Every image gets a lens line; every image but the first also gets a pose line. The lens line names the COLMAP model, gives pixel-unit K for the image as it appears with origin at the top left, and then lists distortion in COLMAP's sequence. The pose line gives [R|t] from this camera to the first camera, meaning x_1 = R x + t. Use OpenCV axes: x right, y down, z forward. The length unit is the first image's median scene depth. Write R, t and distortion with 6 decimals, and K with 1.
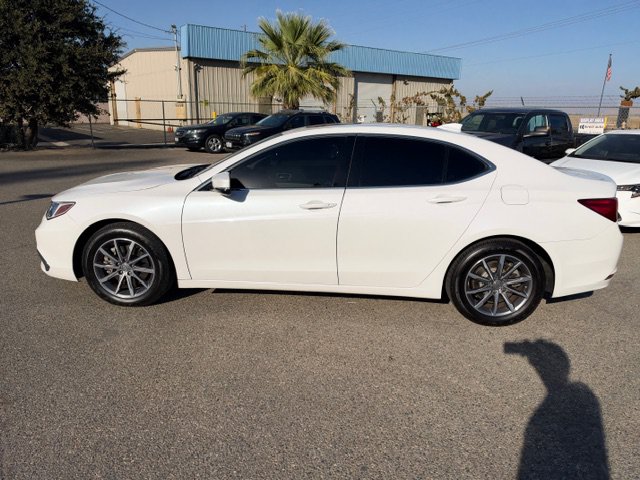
lens RADIAL K [[466.6, 0, 318.8], [0, 466.6, 240.6], [0, 0, 1]] dist [-0.004178, -0.011942]
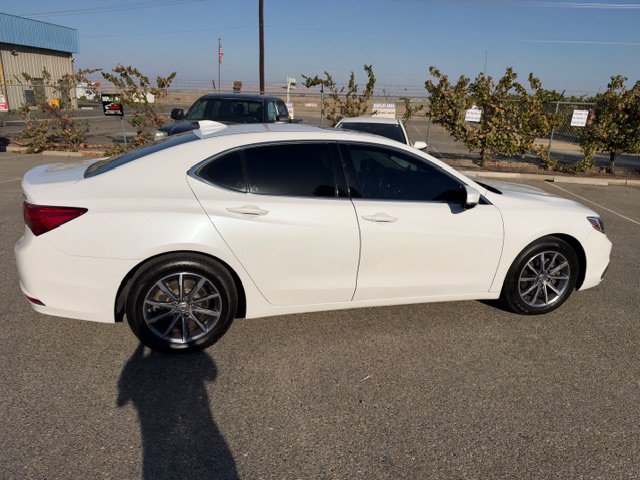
lens RADIAL K [[466.6, 0, 319.3], [0, 466.6, 241.5], [0, 0, 1]] dist [-0.004178, -0.011942]
pose [[0.713119, -0.197166, 0.672746, -0.103603], [0.164489, 0.979905, 0.112827, -0.039592], [-0.681473, 0.030200, 0.731220, 0.110107]]
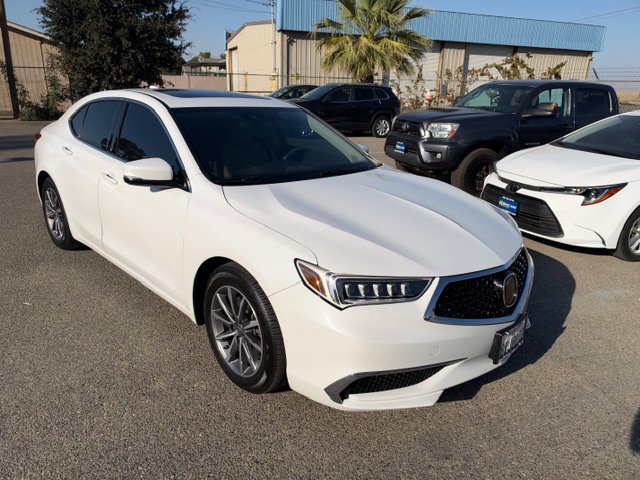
lens RADIAL K [[466.6, 0, 315.0], [0, 466.6, 240.1], [0, 0, 1]] dist [-0.004178, -0.011942]
pose [[0.955729, 0.100536, -0.276539, 0.180812], [-0.087724, 0.994434, 0.058350, -0.016806], [0.280866, -0.031508, 0.959230, 0.077388]]
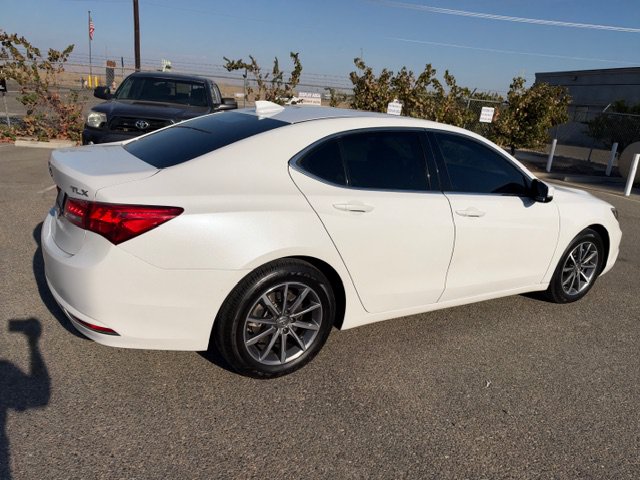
lens RADIAL K [[466.6, 0, 316.5], [0, 466.6, 236.6], [0, 0, 1]] dist [-0.004178, -0.011942]
pose [[0.513843, -0.222339, 0.828571, -0.138085], [0.154476, 0.974024, 0.165571, -0.053584], [-0.843861, 0.042916, 0.534842, 0.186437]]
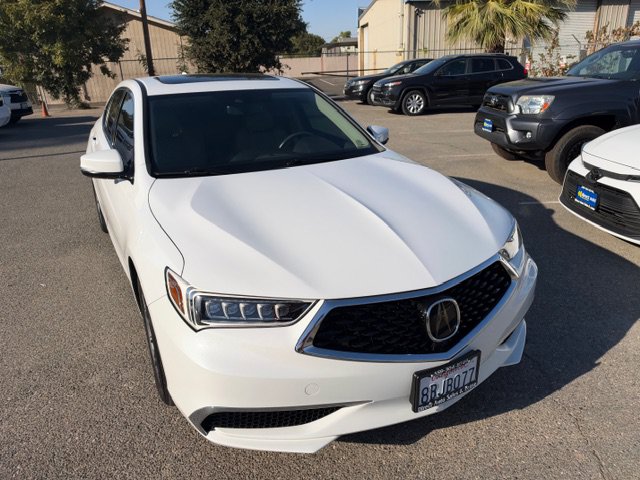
lens RADIAL K [[466.6, 0, 319.2], [0, 466.6, 242.4], [0, 0, 1]] dist [-0.004178, -0.011942]
pose [[0.838576, 0.152564, -0.522985, 0.226016], [-0.097359, 0.986501, 0.131670, -0.027183], [0.536014, -0.059498, 0.842110, 0.119819]]
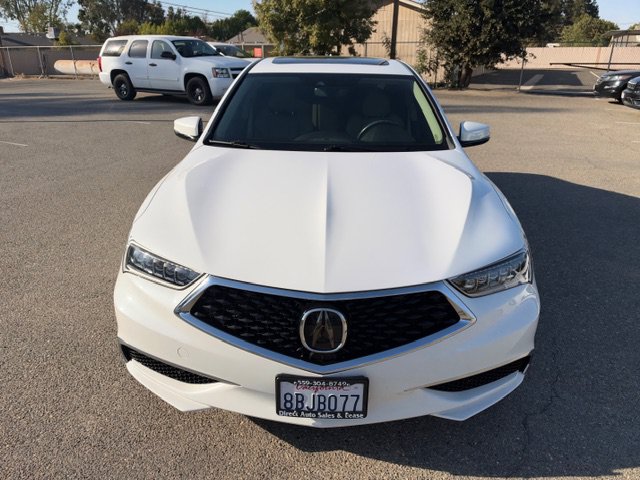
lens RADIAL K [[466.6, 0, 316.9], [0, 466.6, 237.2], [0, 0, 1]] dist [-0.004178, -0.011942]
pose [[0.450931, 0.314350, -0.835371, 0.269637], [-0.230911, 0.945152, 0.231016, -0.038899], [0.862173, 0.088724, 0.498785, 0.169284]]
